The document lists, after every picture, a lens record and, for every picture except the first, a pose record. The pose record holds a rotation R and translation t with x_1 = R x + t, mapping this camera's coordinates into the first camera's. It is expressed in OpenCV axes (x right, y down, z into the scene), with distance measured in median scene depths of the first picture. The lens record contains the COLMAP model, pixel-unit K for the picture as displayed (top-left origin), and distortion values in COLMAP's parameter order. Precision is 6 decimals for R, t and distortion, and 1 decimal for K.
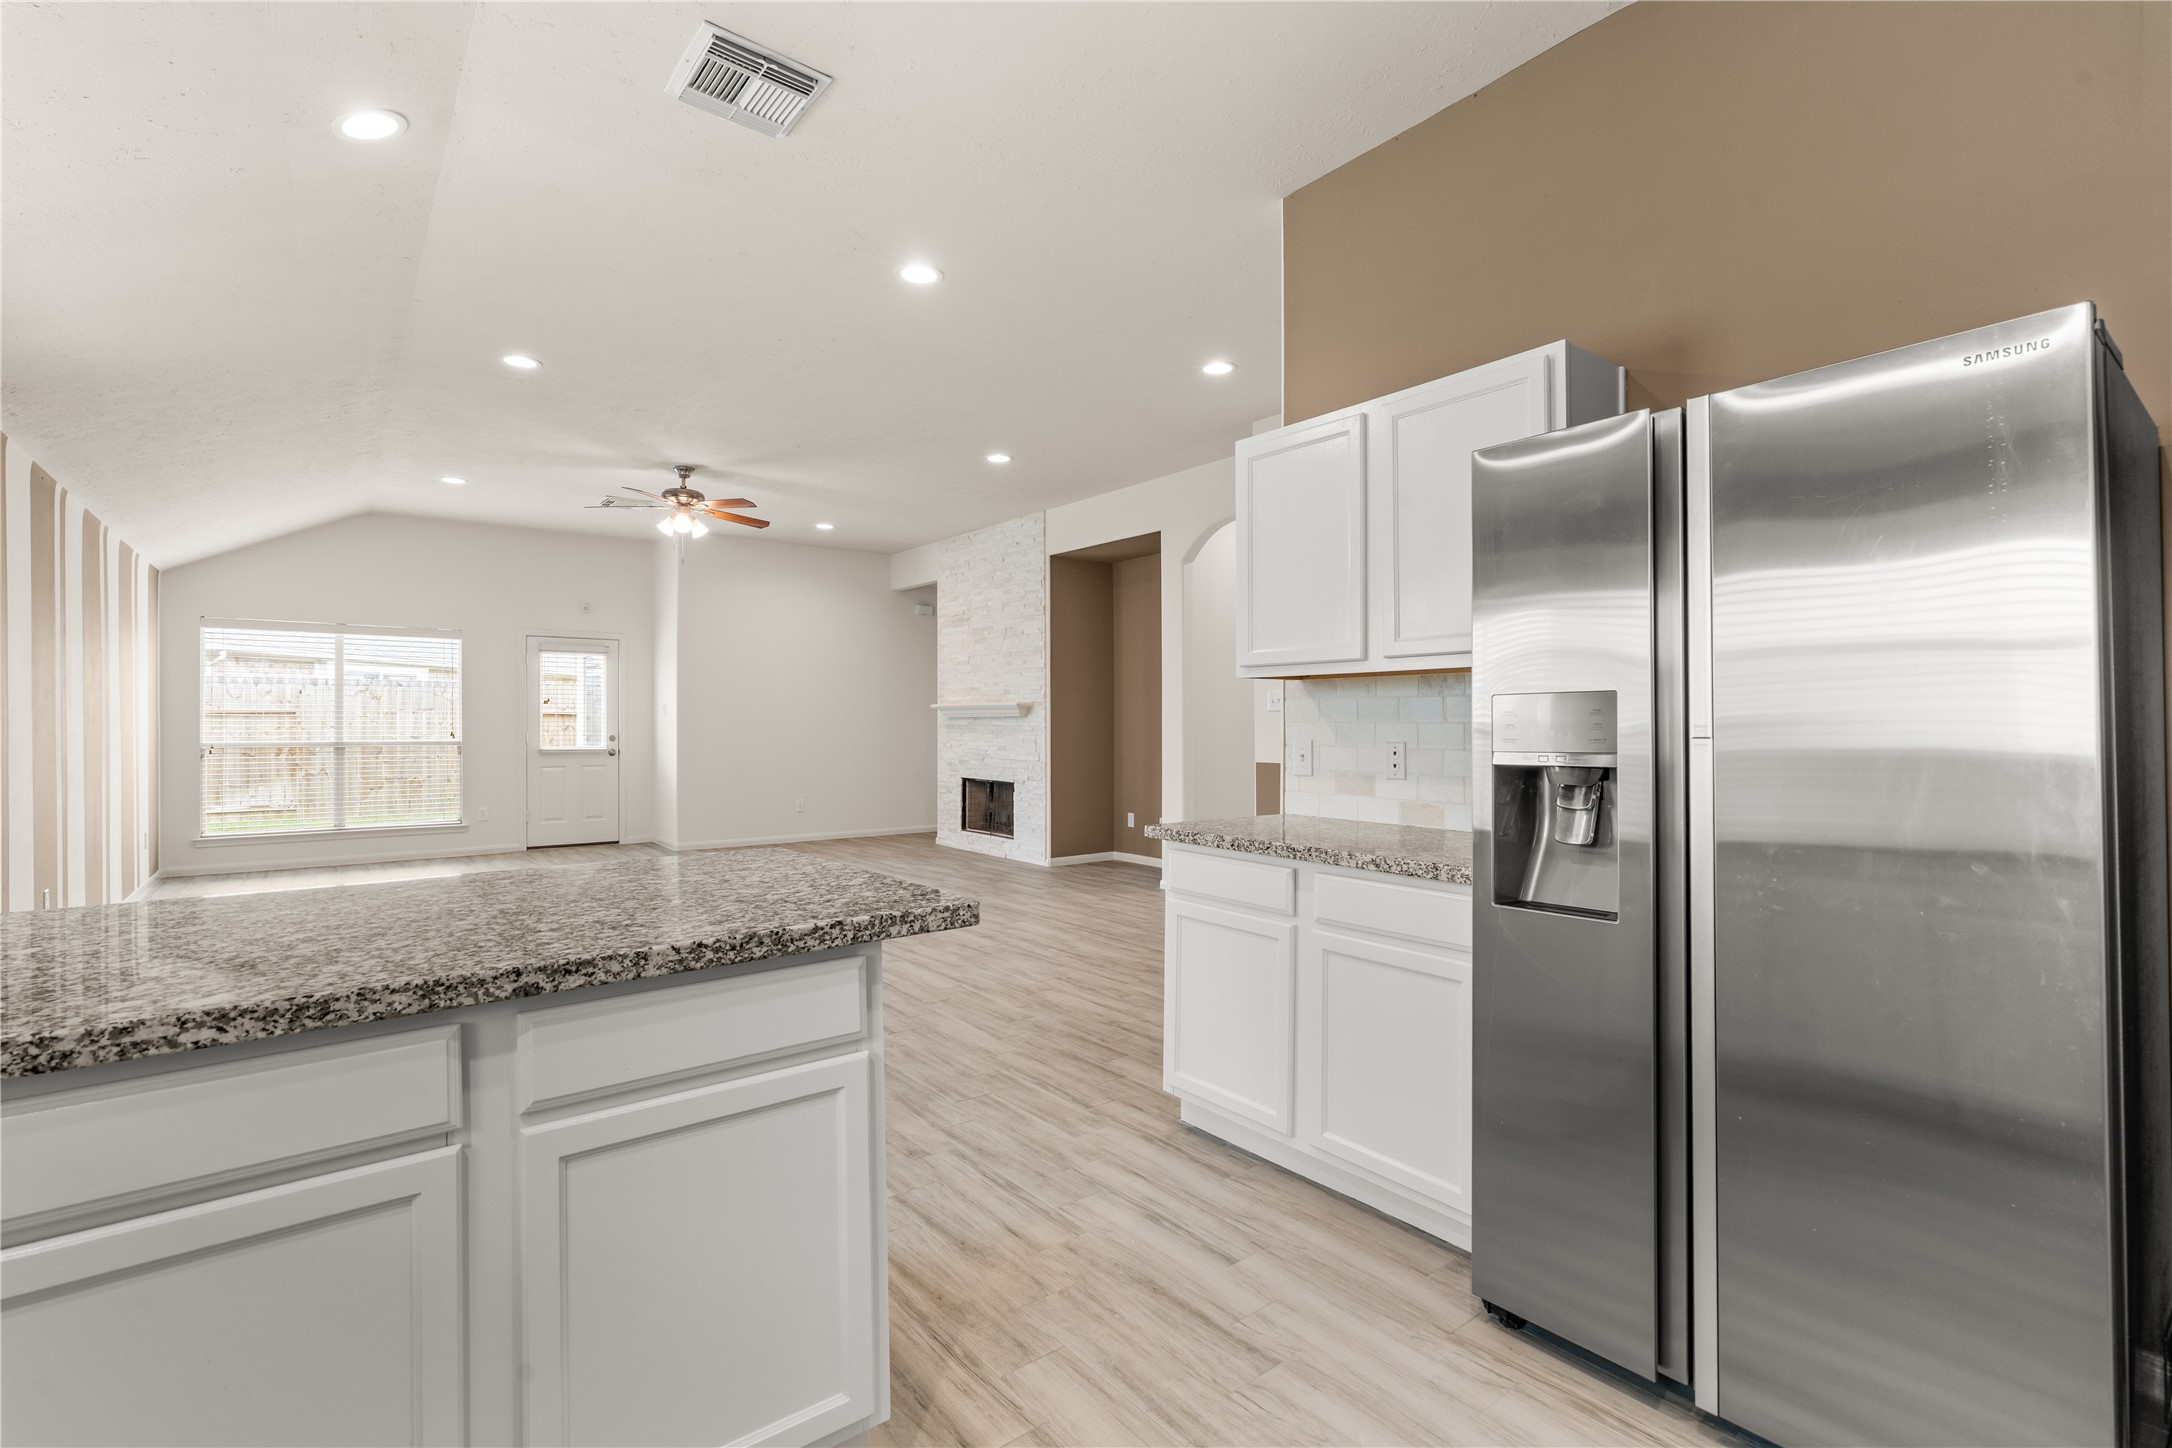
lens RADIAL K [[978.0, 0, 1092.3], [0, 978.0, 716.3], [0, 0, 1]] dist [-0.010083, 0.004064]
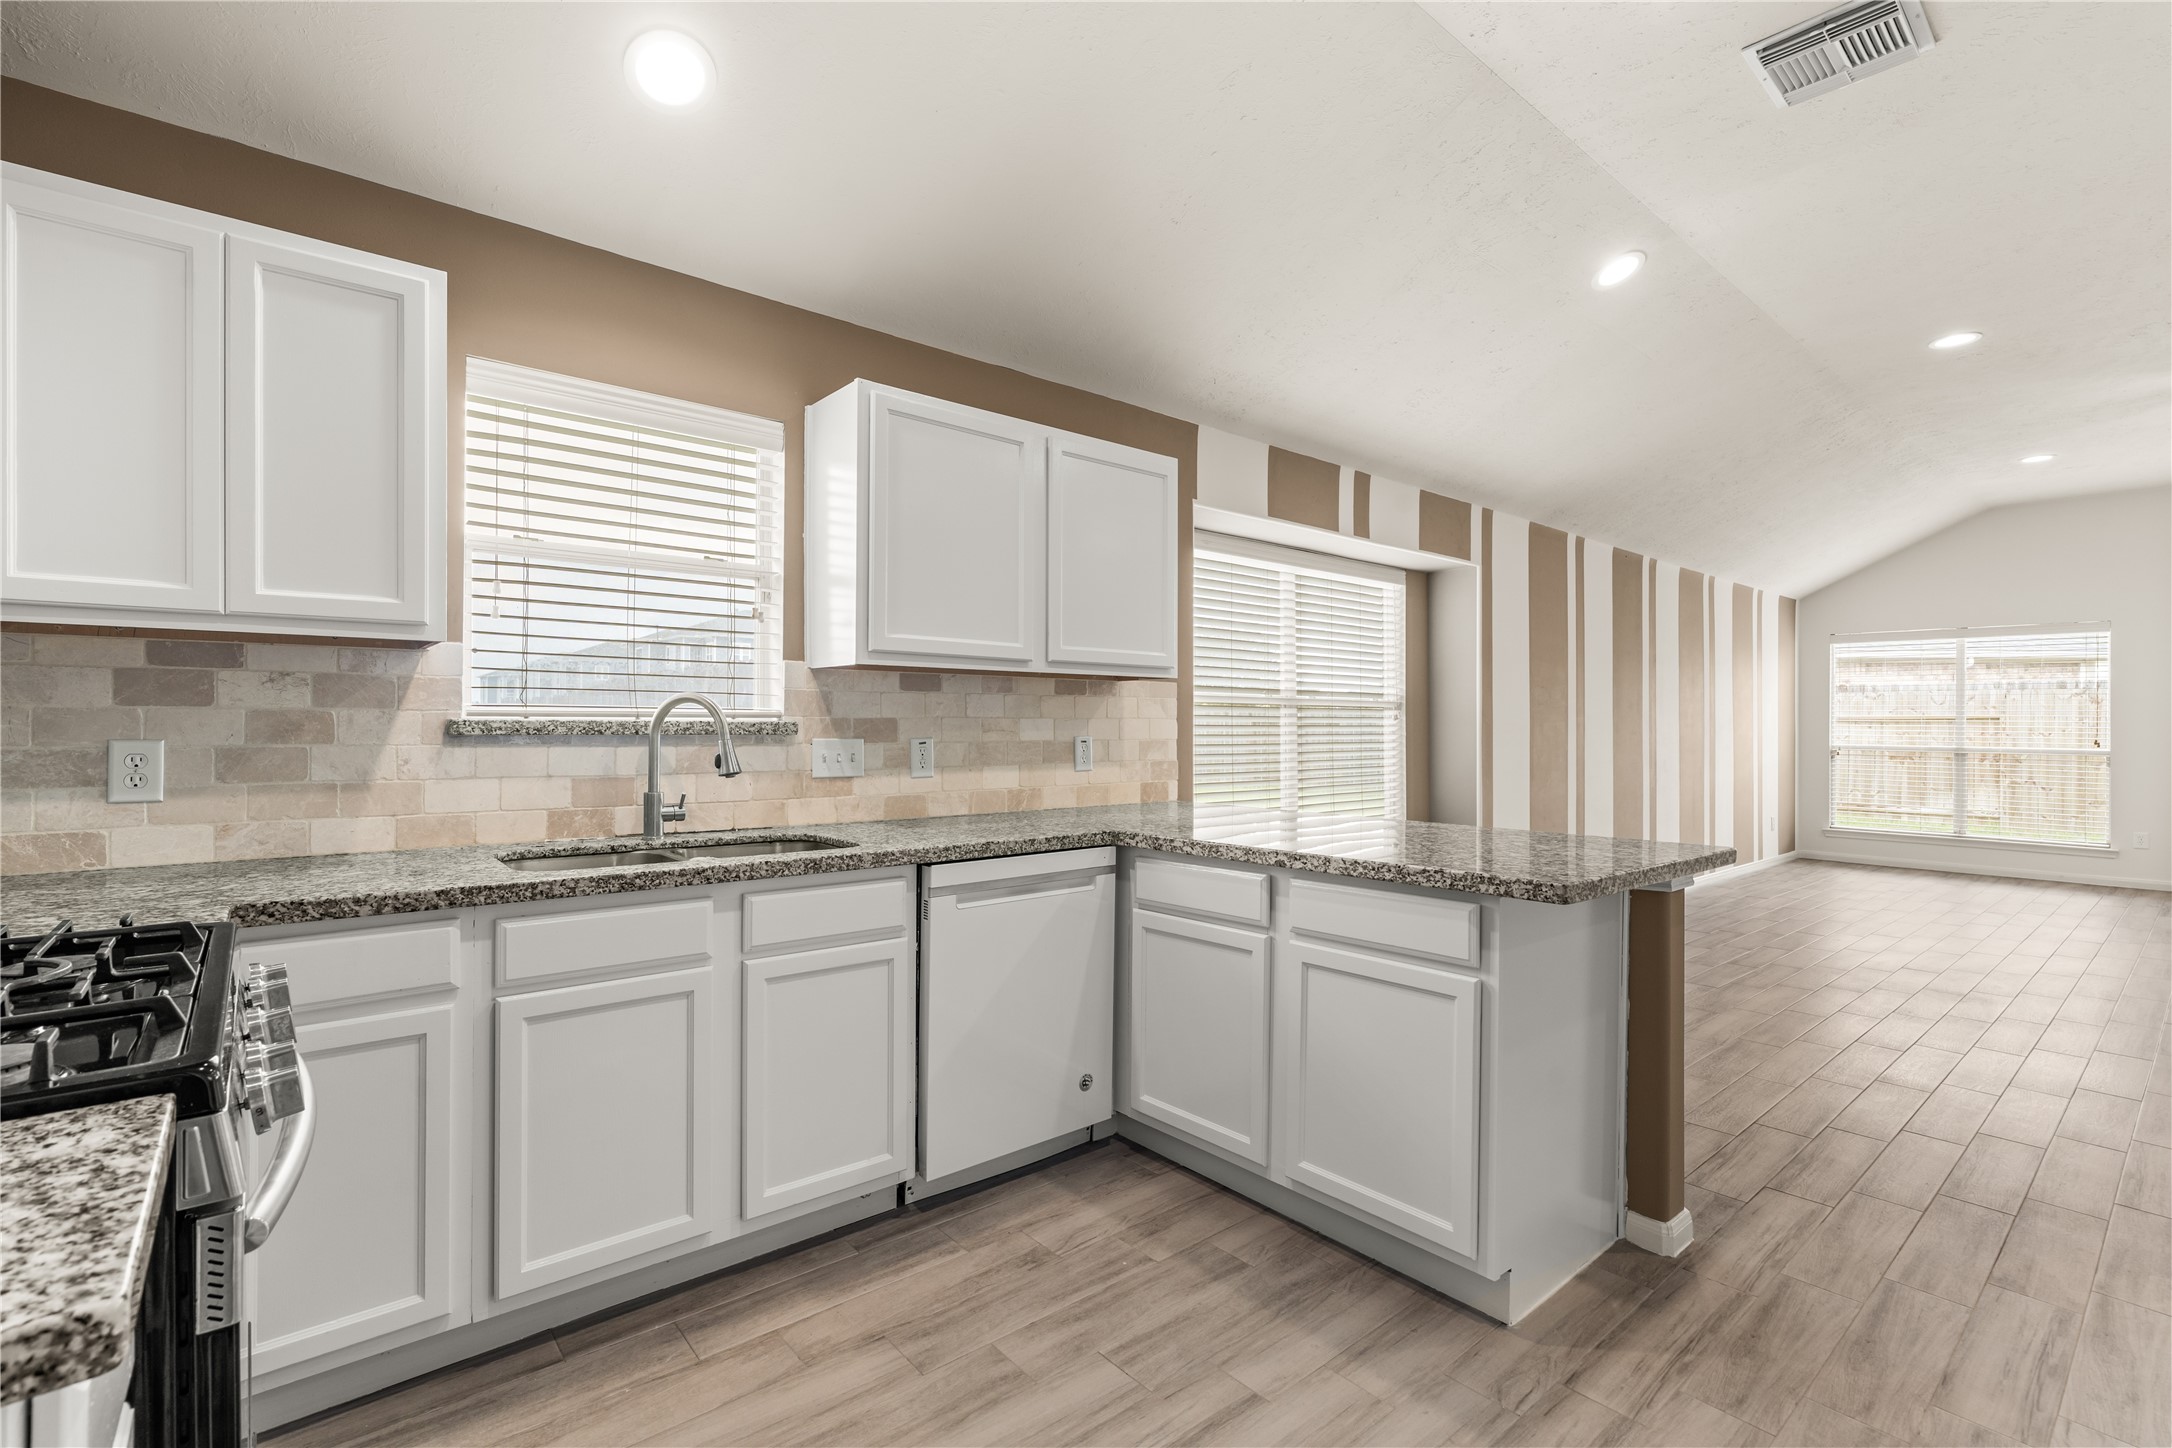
lens RADIAL K [[978.0, 0, 1080.4], [0, 978.0, 727.1], [0, 0, 1]] dist [-0.010083, 0.004064]
pose [[0.030376, 0.004492, -0.999528, 0.174603], [-0.000413, 0.999990, 0.004481, 0.001069], [0.999538, 0.000277, 0.030378, 0.073829]]
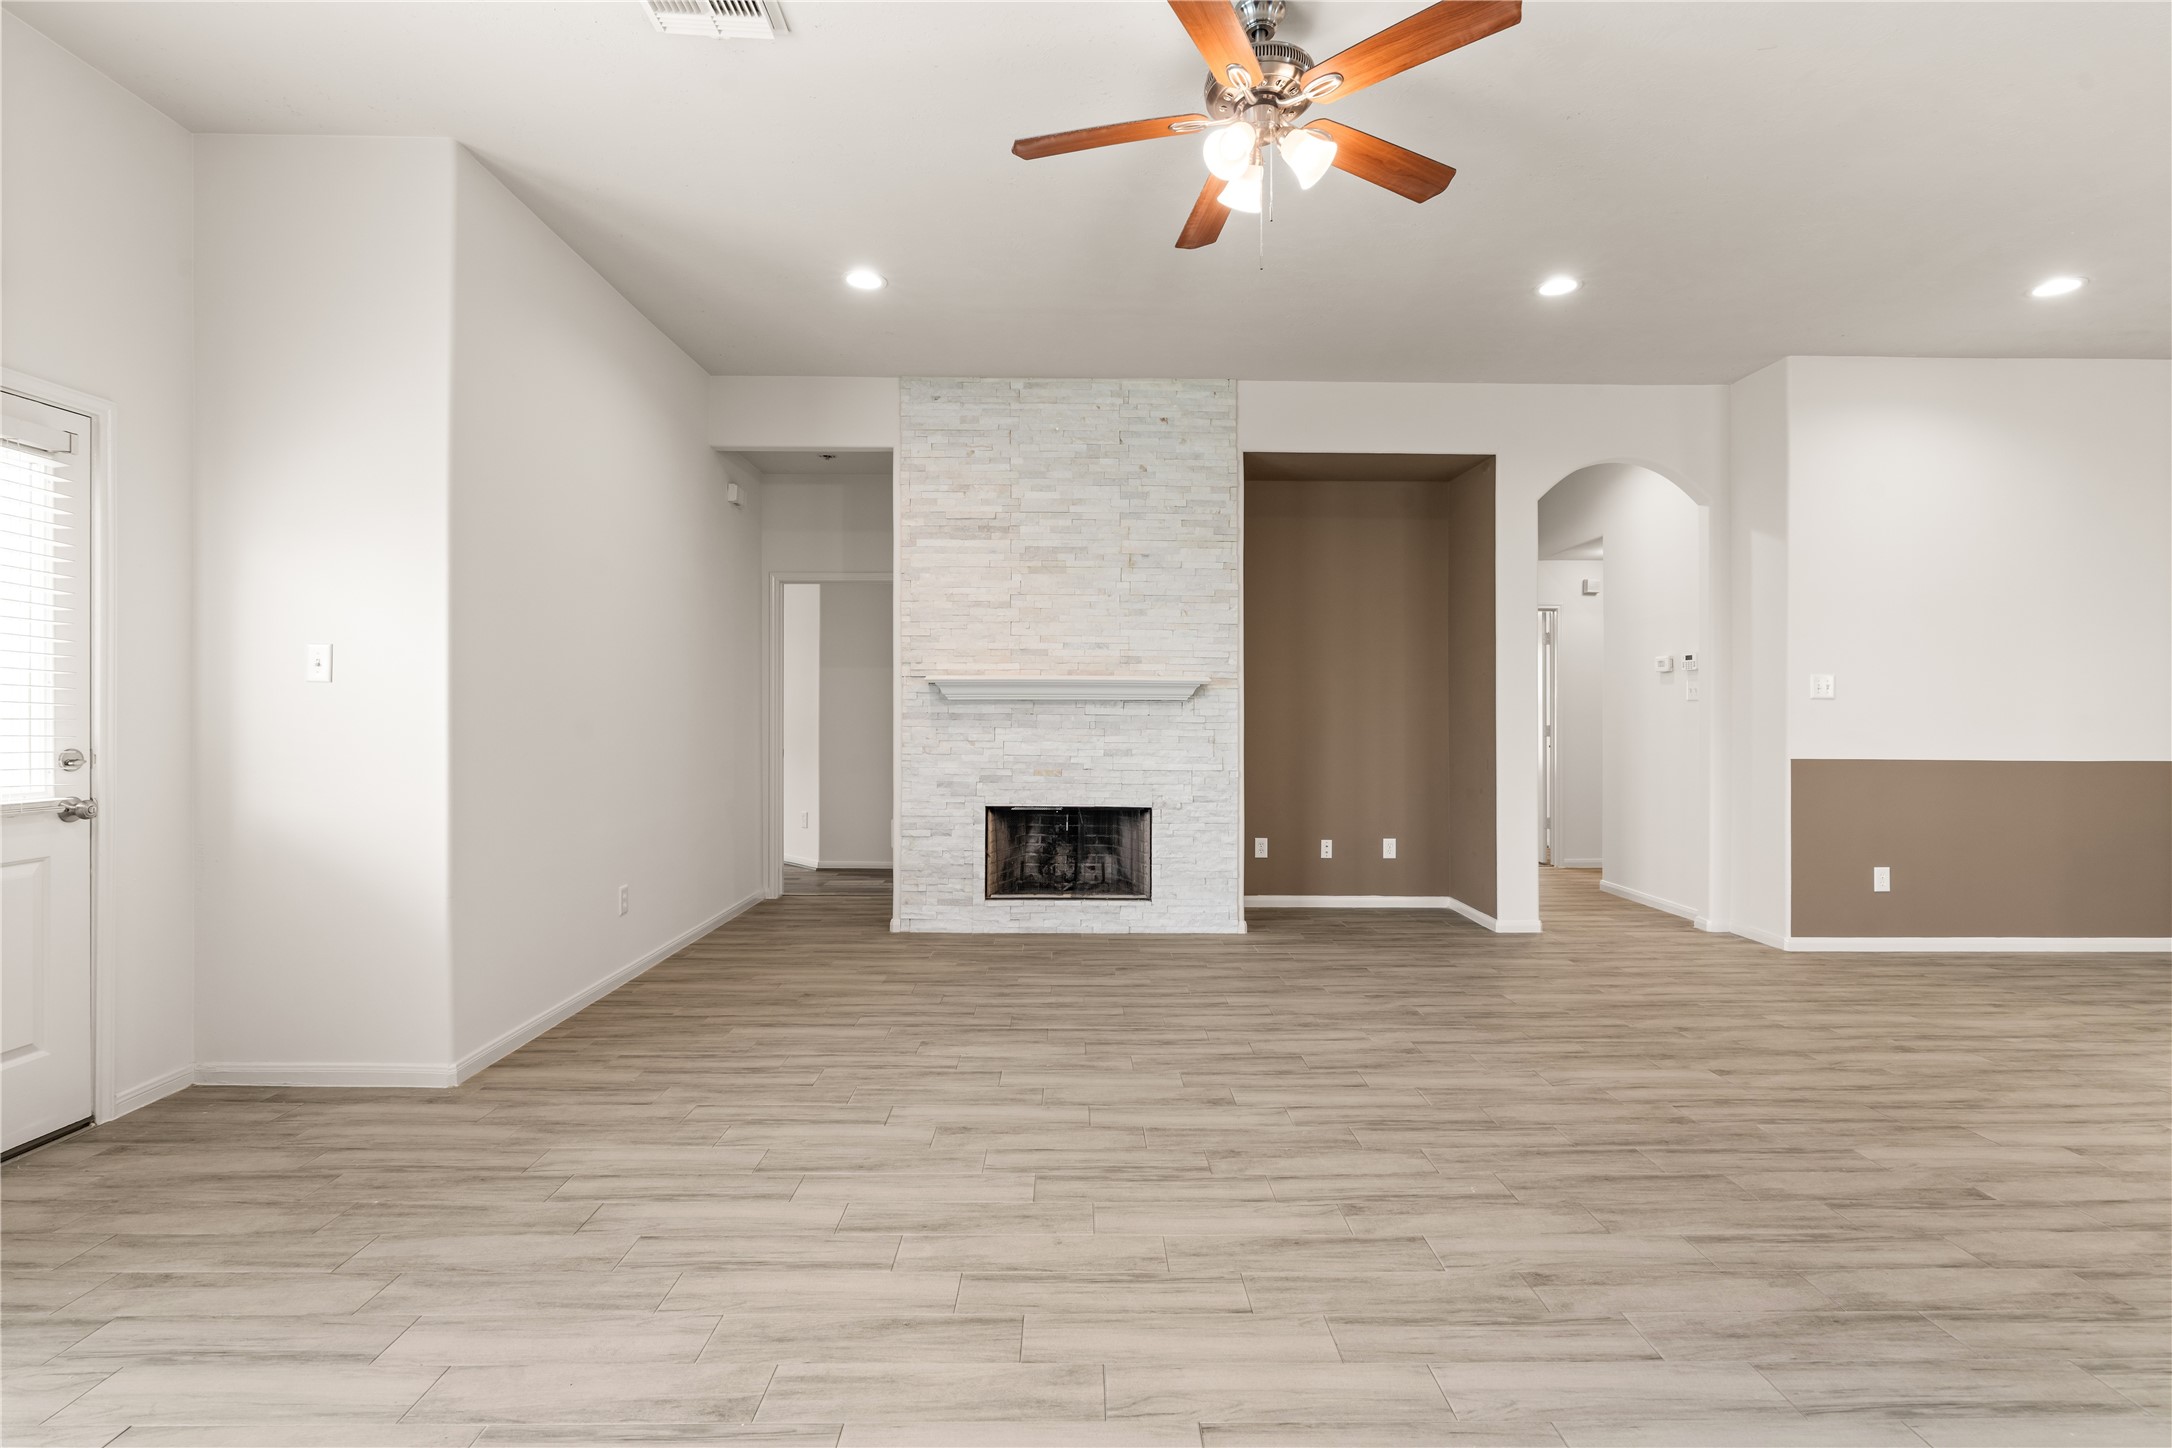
lens RADIAL K [[978.0, 0, 1085.9], [0, 978.0, 710.1], [0, 0, 1]] dist [-0.010083, 0.004064]
pose [[0.609082, 0.004285, 0.793096, -0.582024], [-0.008836, 0.999960, 0.001383, 0.005727], [-0.793058, -0.007851, 0.609096, 0.647516]]
